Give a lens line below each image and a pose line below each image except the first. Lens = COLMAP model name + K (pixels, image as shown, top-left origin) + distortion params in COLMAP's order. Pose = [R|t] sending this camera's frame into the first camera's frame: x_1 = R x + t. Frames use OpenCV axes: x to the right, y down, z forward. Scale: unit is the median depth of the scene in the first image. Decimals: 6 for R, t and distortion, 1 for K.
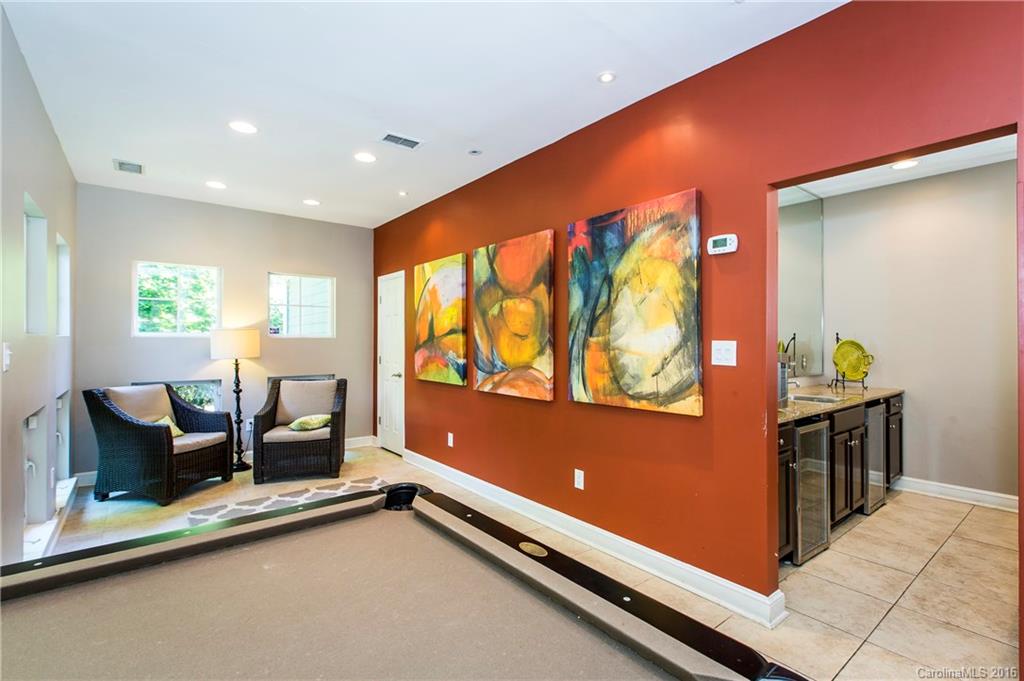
lens RADIAL K [[471.3, 0, 512.0], [0, 471.3, 340.5], [0, 0, 1]] dist [0.000670, 0.000067]
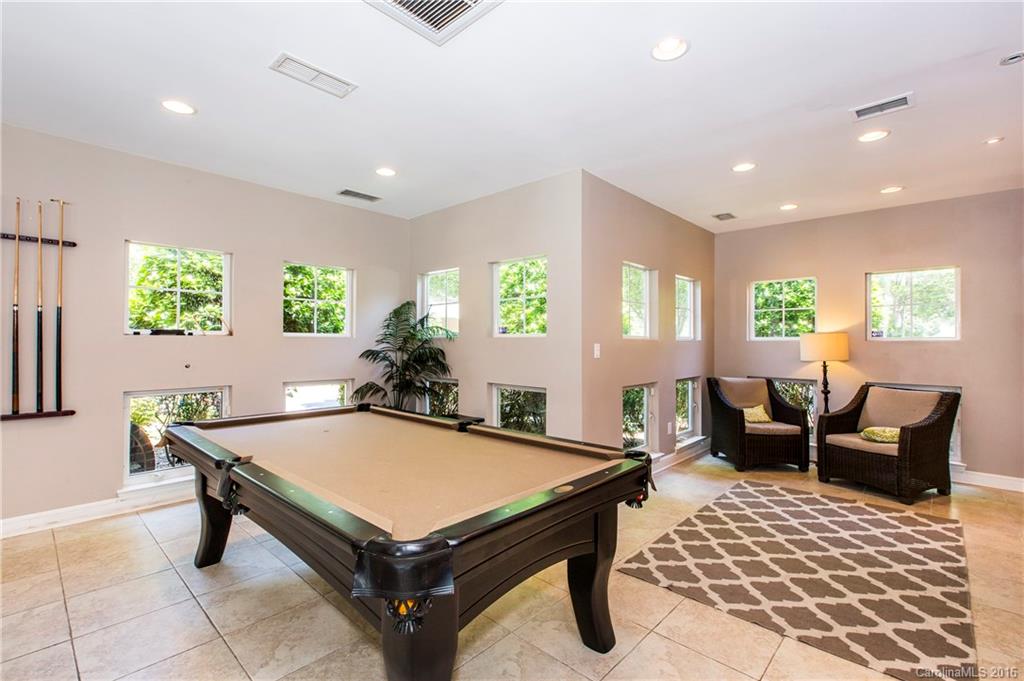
lens RADIAL K [[471.3, 0, 512.0], [0, 471.3, 340.5], [0, 0, 1]] dist [0.000670, 0.000067]
pose [[0.135361, -0.005046, -0.990783, 0.392928], [-0.004654, 0.999973, -0.005729, 0.001981], [0.990785, 0.005386, 0.135334, 0.177377]]
